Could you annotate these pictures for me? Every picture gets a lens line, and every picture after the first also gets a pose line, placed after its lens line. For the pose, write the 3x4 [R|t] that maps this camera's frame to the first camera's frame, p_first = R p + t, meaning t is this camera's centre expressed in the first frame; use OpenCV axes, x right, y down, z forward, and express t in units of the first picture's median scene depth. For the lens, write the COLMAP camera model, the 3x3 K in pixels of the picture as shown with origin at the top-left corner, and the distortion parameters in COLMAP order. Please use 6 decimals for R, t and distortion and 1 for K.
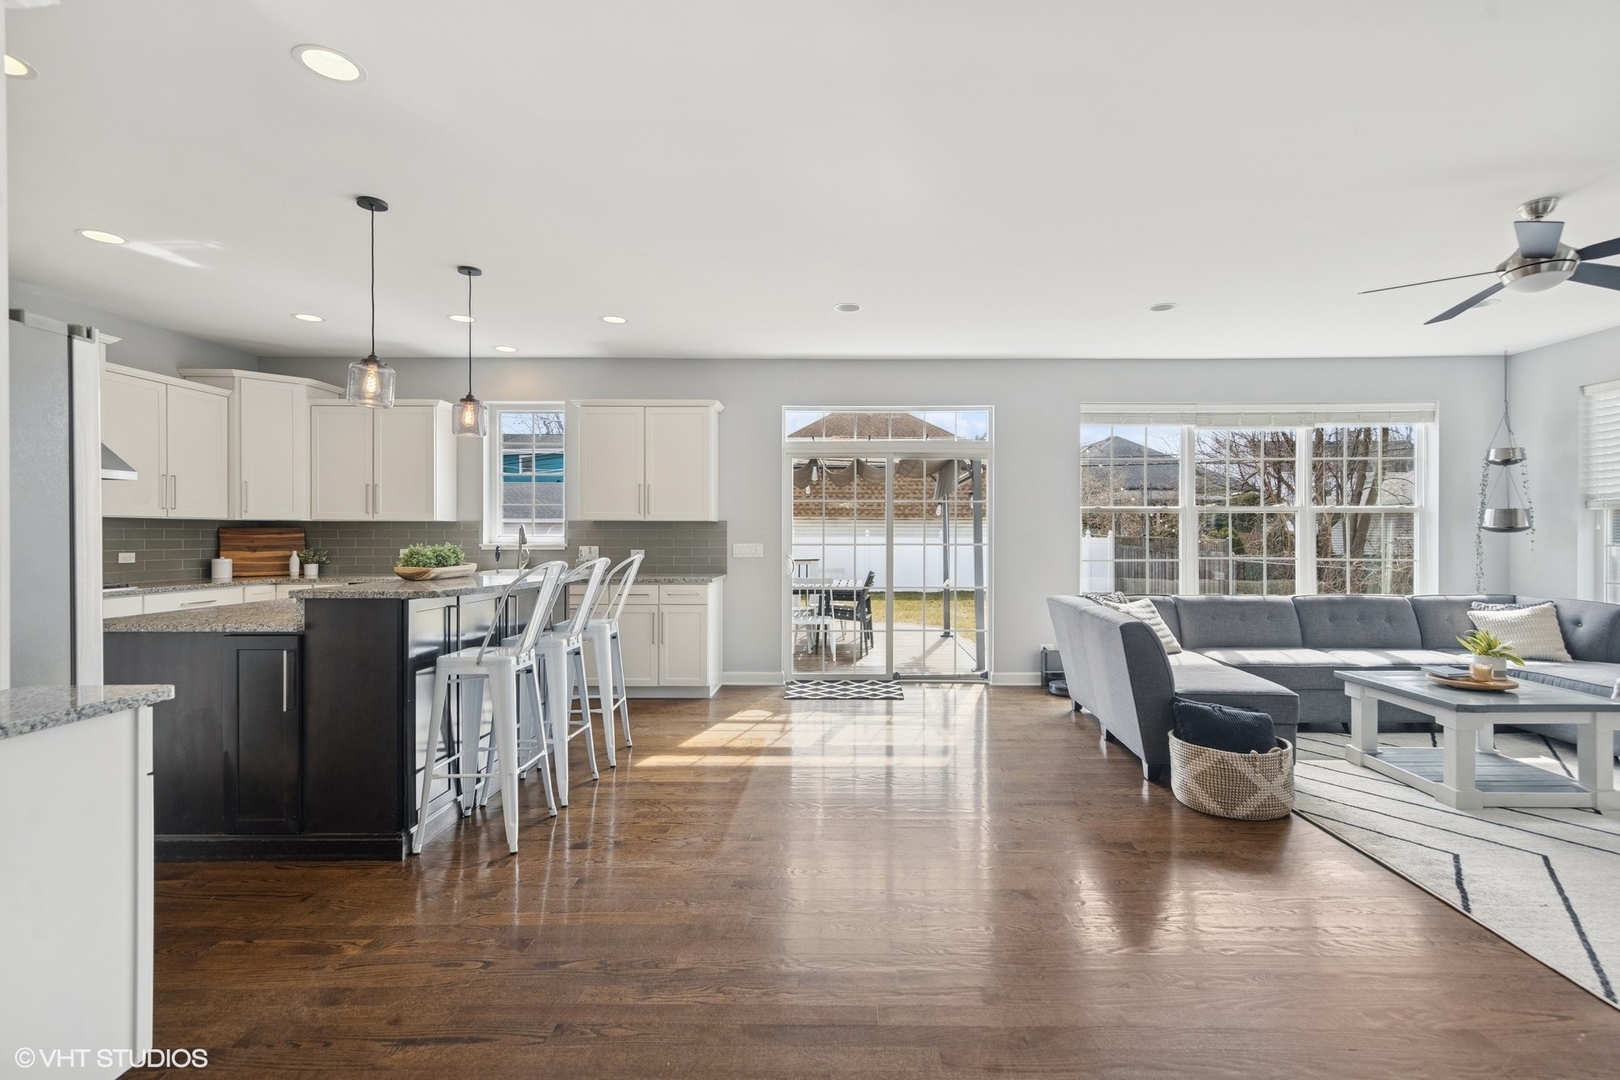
lens RADIAL K [[774.3, 0, 845.5], [0, 774.3, 538.3], [0, 0, 1]] dist [0.002407, 0.000015]
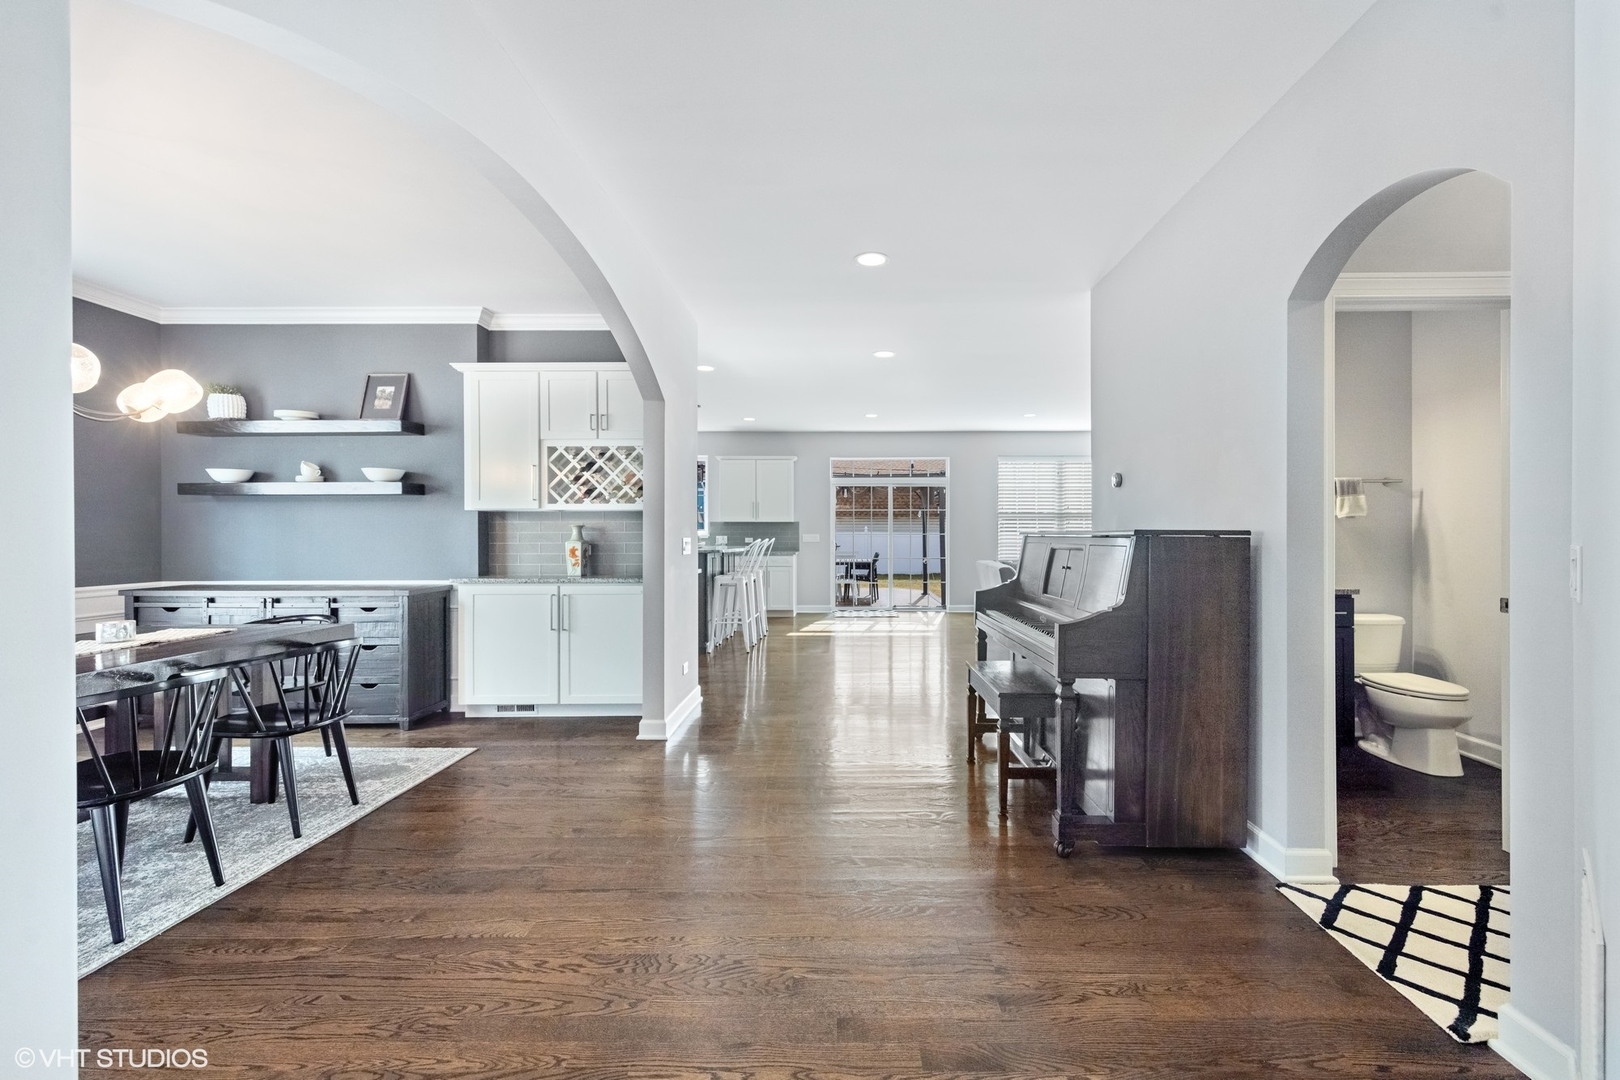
lens RADIAL K [[666.4, 0, 818.4], [0, 666.4, 534.4], [0, 0, 1]] dist [0.002174, 0.000096]
pose [[0.999502, -0.006090, -0.030957, -0.064315], [0.006202, 0.999974, 0.003543, 0.000847], [0.030935, -0.003733, 0.999514, -0.546374]]
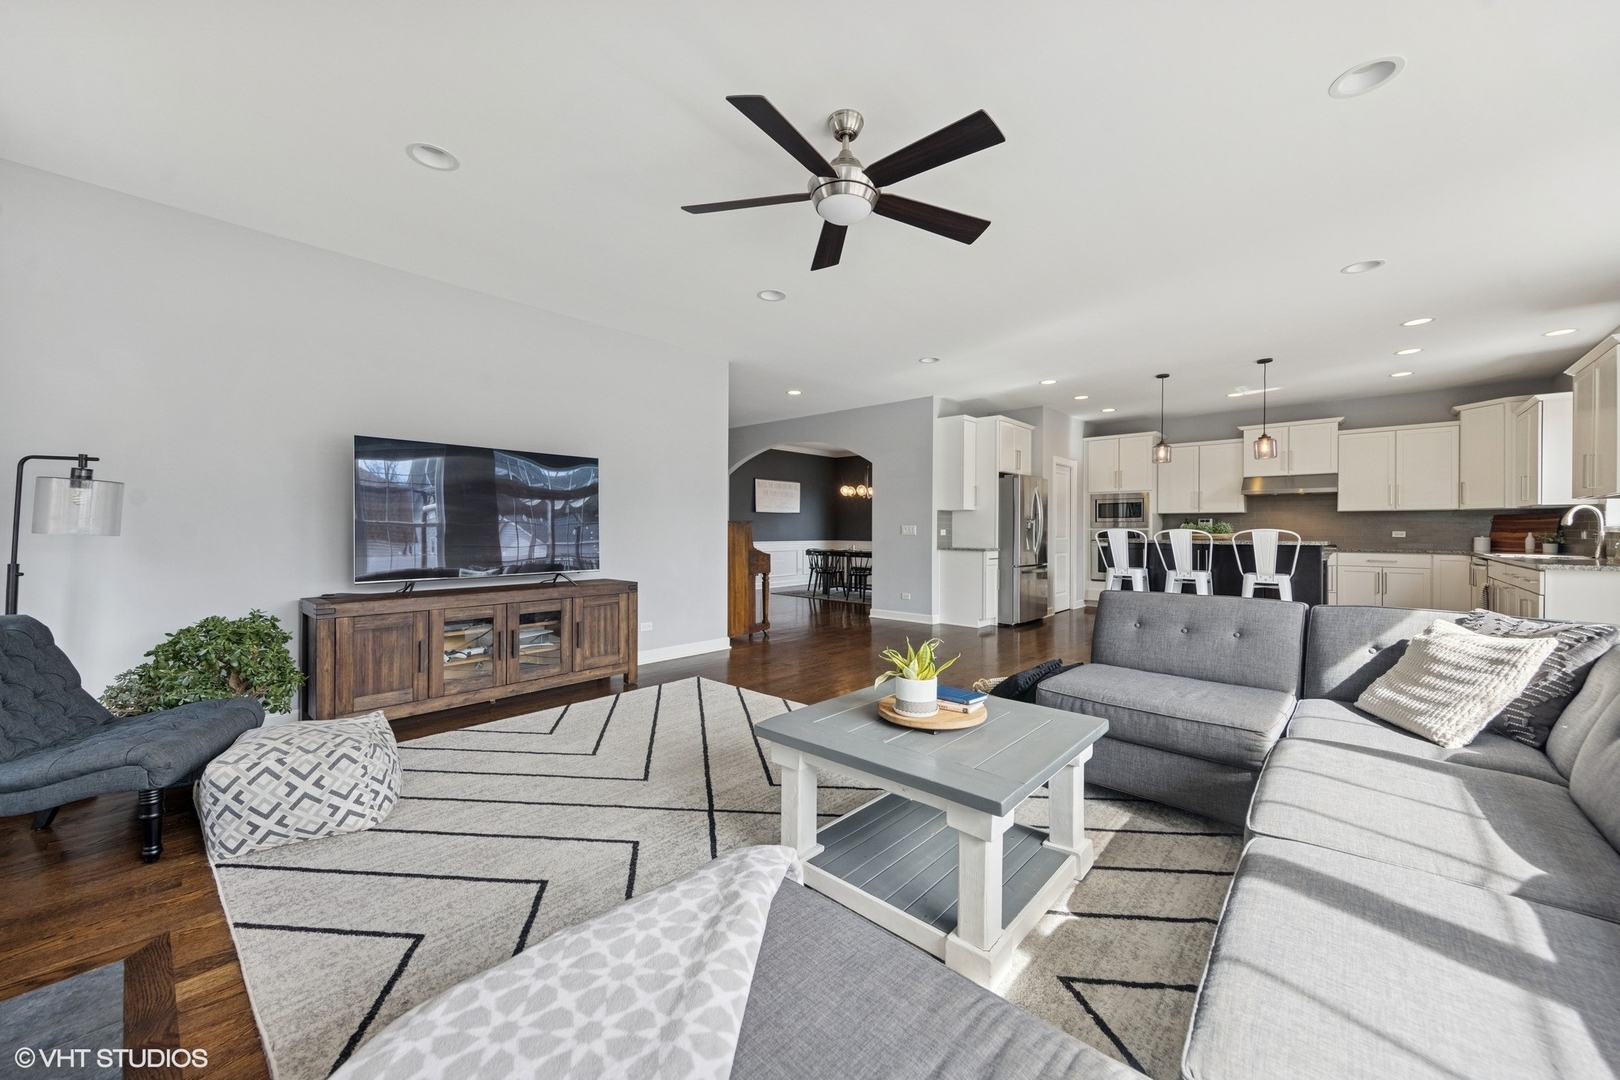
lens RADIAL K [[595.7, 0, 820.7], [0, 595.7, 531.6], [0, 0, 1]] dist [0.000450, 0.000234]
pose [[-0.670288, 0.001365, -0.742100, 0.795090], [-0.007620, 0.999933, 0.008722, 0.015526], [0.742062, 0.011501, -0.670233, 0.816474]]
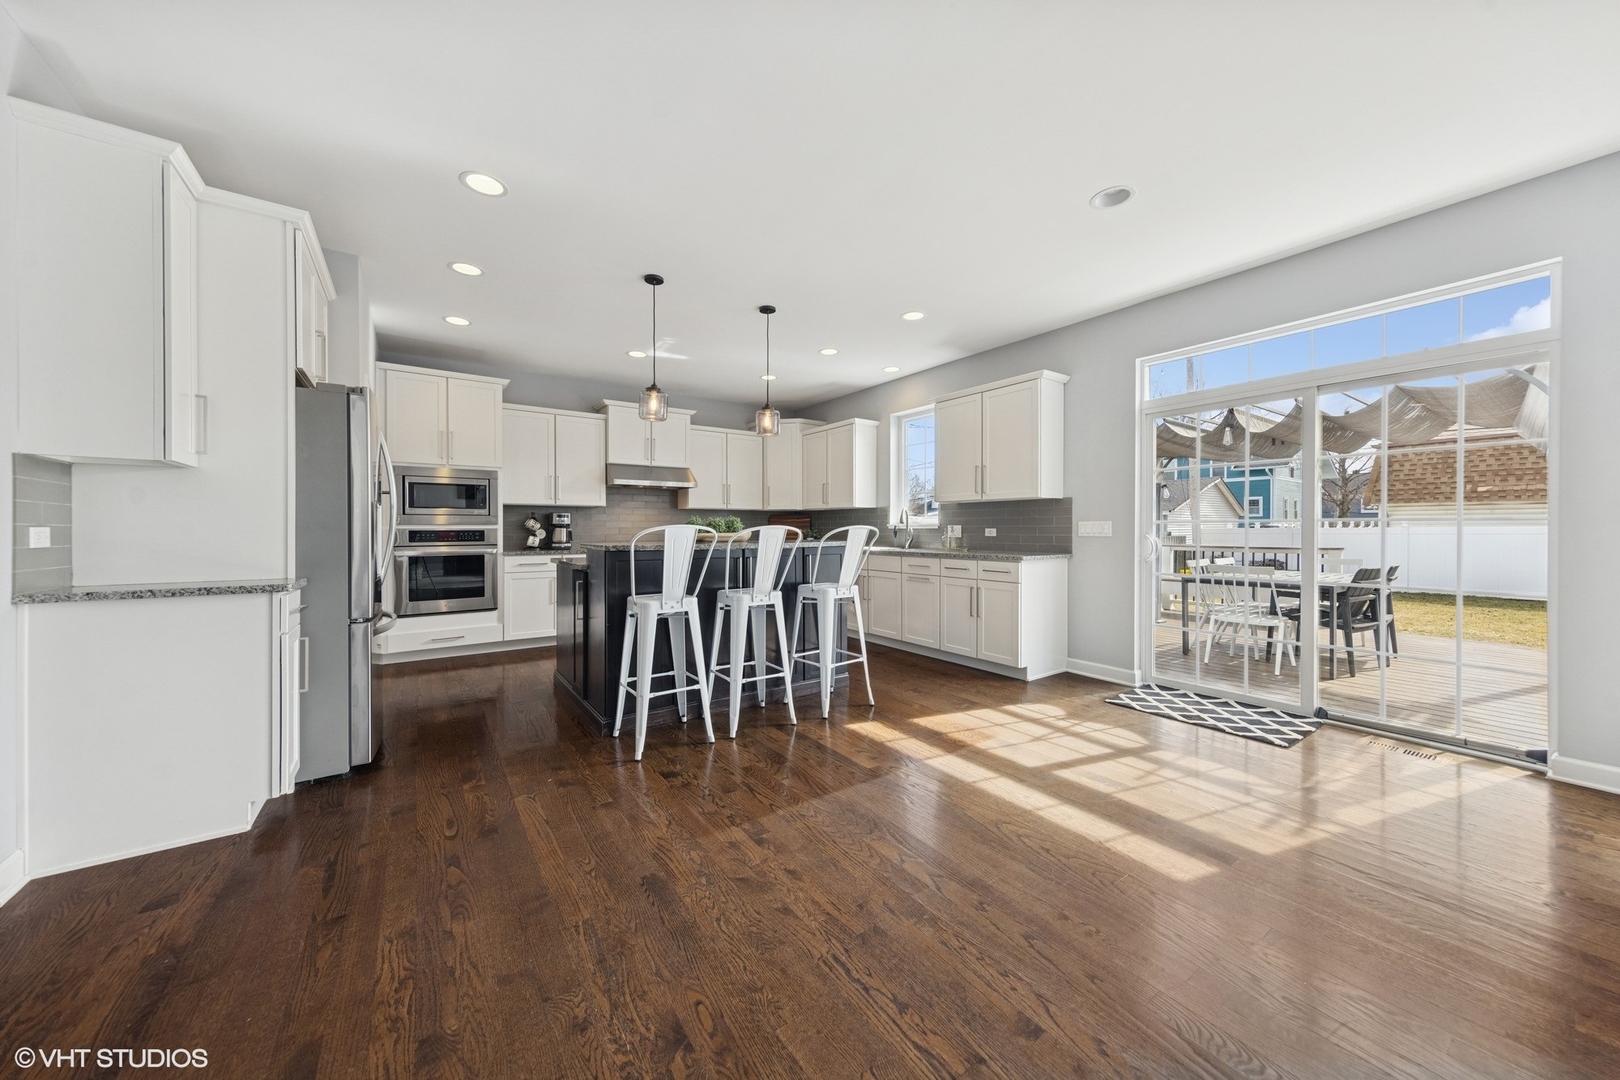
lens RADIAL K [[556.5, 0, 798.3], [0, 556.5, 533.5], [0, 0, 1]] dist [0.009121, 0.000107]
pose [[0.566007, 0.005451, -0.824382, 0.226231], [-0.003847, 0.999985, 0.003971, 0.020694], [0.824391, 0.000924, 0.566019, 0.359252]]
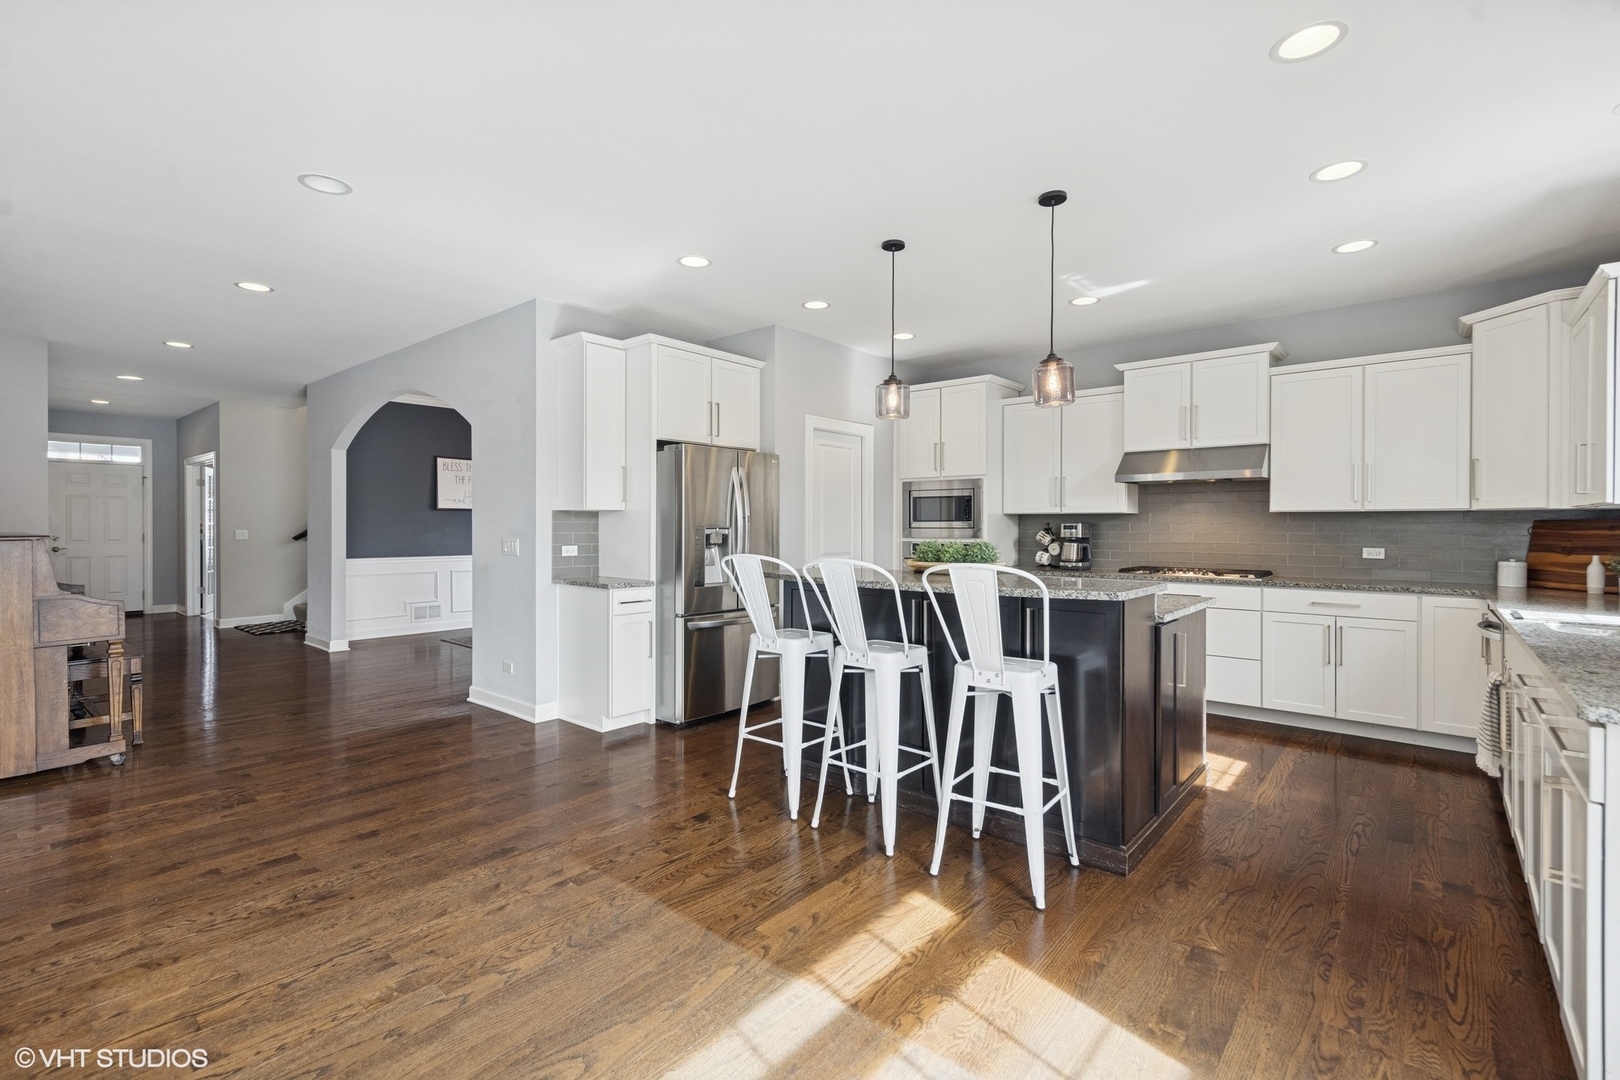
lens RADIAL K [[722.8, 0, 822.6], [0, 722.8, 528.5], [0, 0, 1]] dist [0.007174, -0.000331]
pose [[-0.638622, 0.002096, -0.769517, 0.168647], [-0.006177, 0.999950, 0.007851, -0.007036], [0.769495, 0.009767, -0.638578, 0.915885]]
